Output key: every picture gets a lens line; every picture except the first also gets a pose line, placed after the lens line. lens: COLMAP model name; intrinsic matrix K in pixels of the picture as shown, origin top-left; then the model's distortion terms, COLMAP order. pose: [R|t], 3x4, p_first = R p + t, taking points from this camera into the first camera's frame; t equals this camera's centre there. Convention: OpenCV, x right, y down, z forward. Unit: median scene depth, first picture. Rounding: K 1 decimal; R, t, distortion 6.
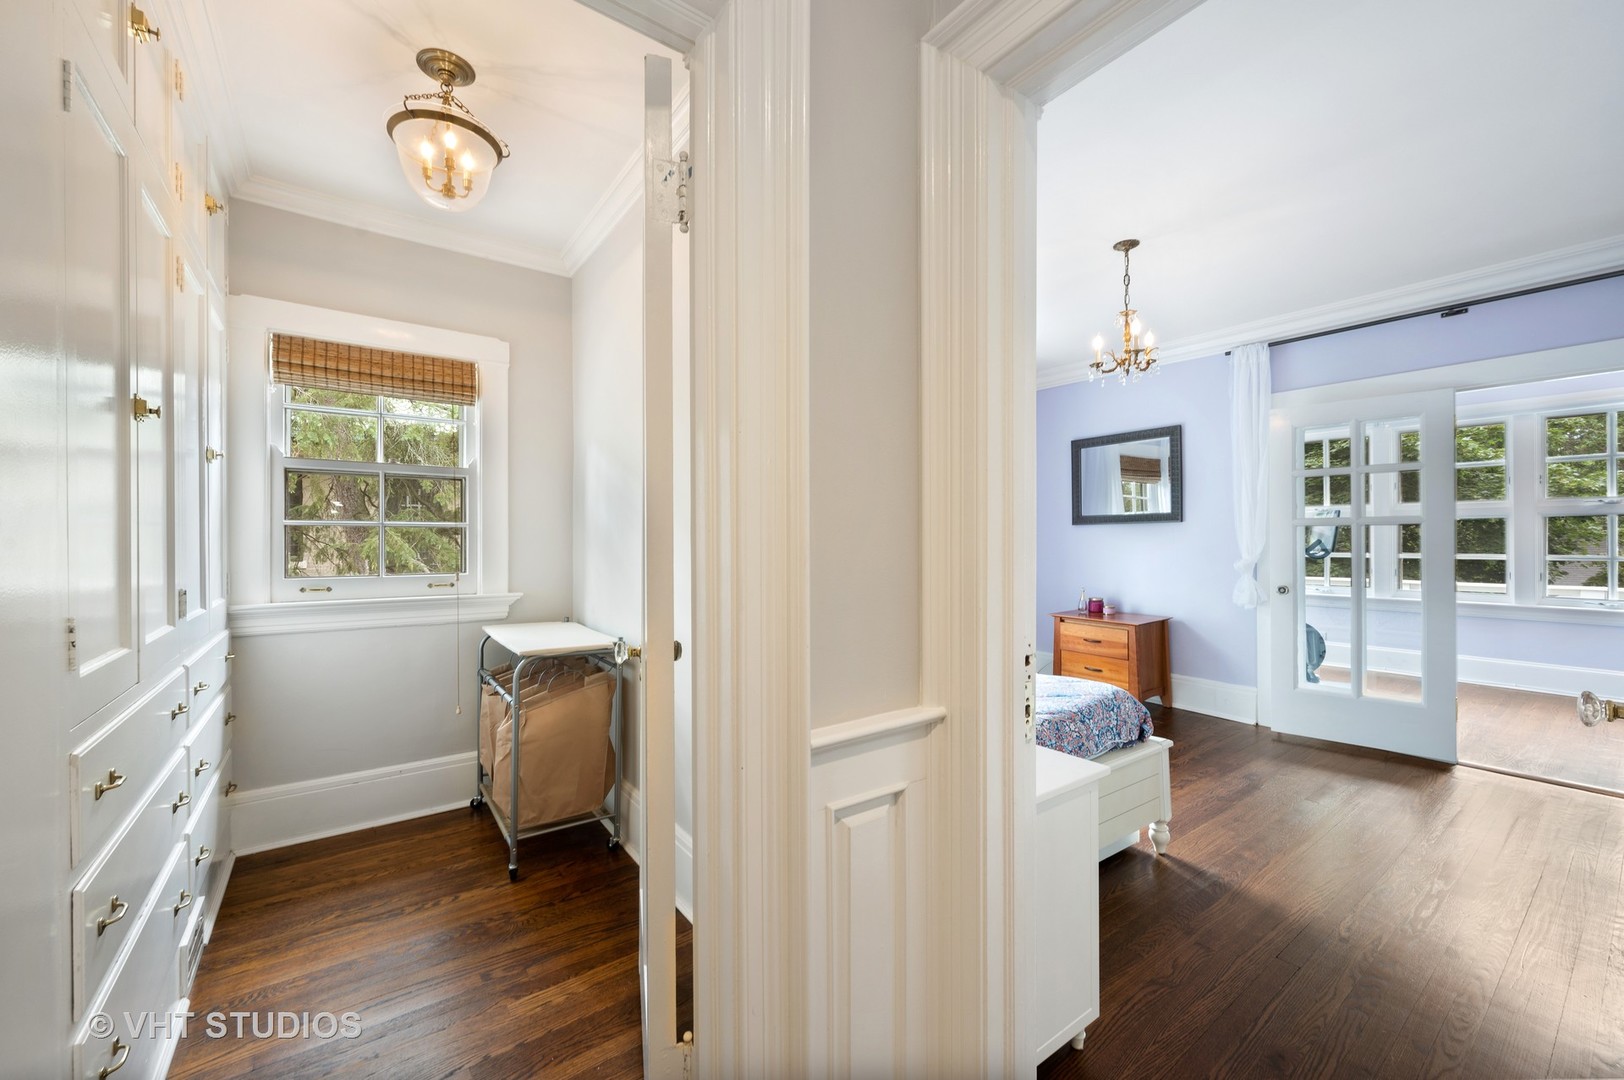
lens RADIAL K [[641.2, 0, 814.2], [0, 641.2, 543.5], [0, 0, 1]] dist [0.001496, 0.000006]
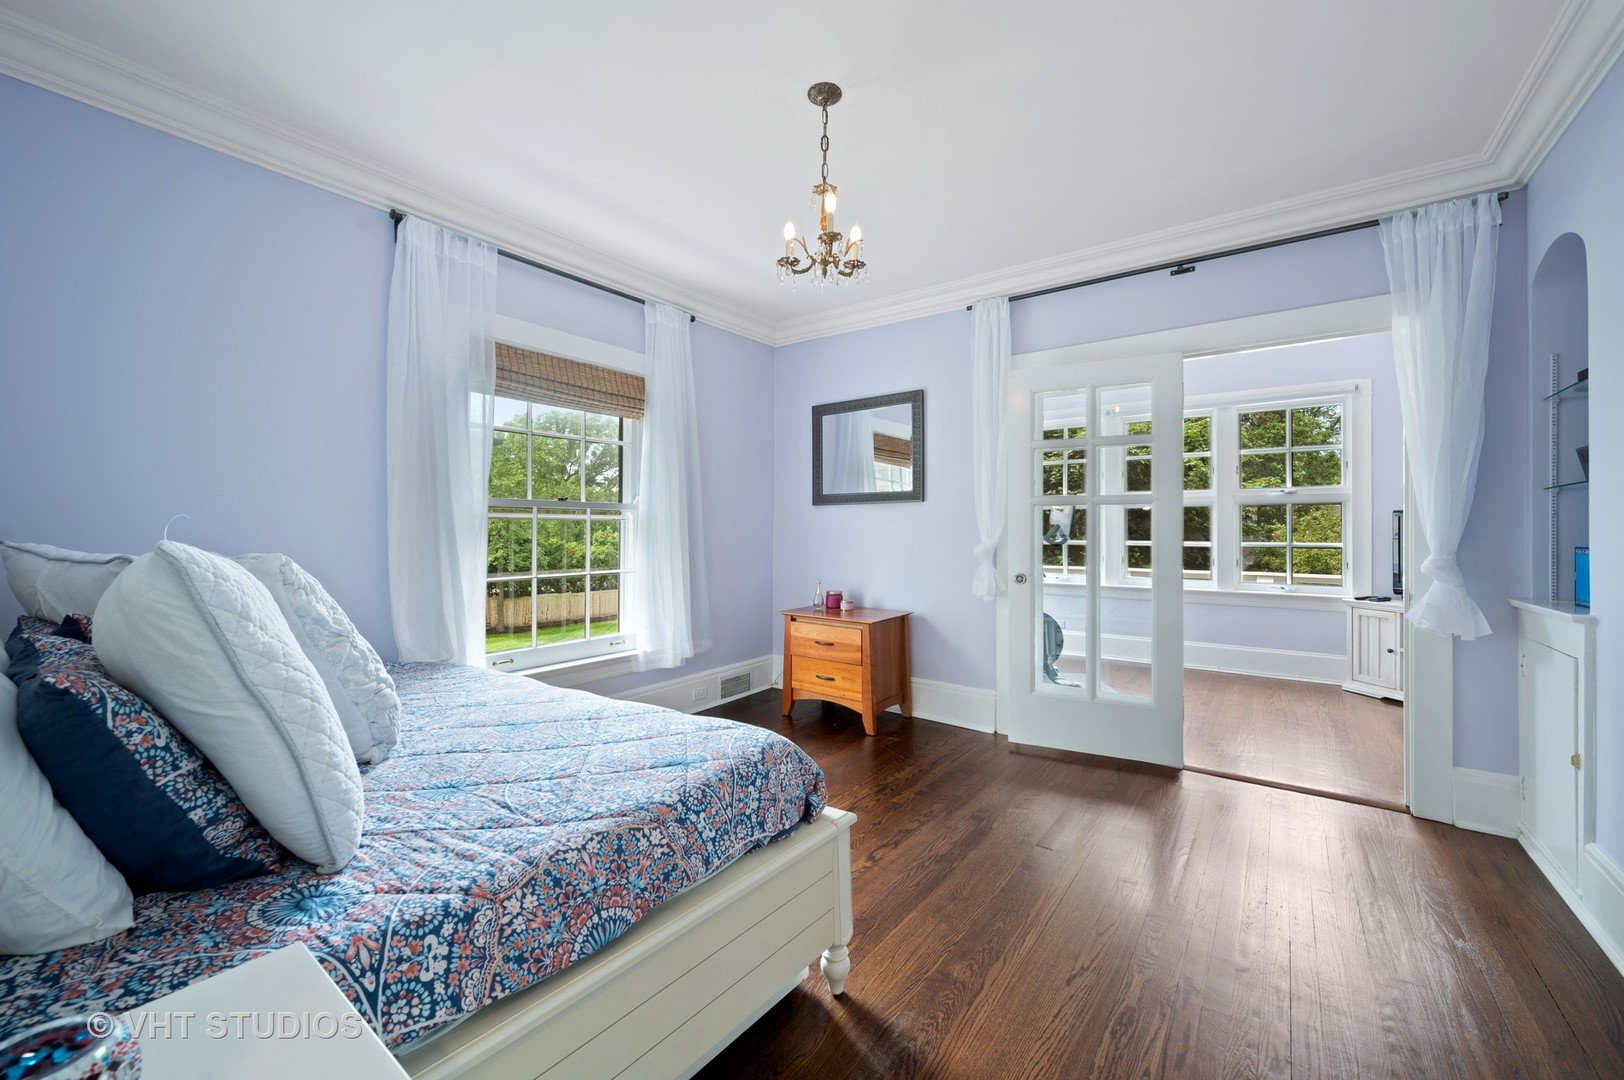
lens RADIAL K [[641.2, 0, 807.1], [0, 641.2, 536.8], [0, 0, 1]] dist [0.001496, 0.000006]
pose [[0.958842, 0.005681, 0.283882, 0.191041], [-0.005142, 0.999983, -0.002643, 0.018098], [-0.283892, 0.001074, 0.958856, 0.231371]]
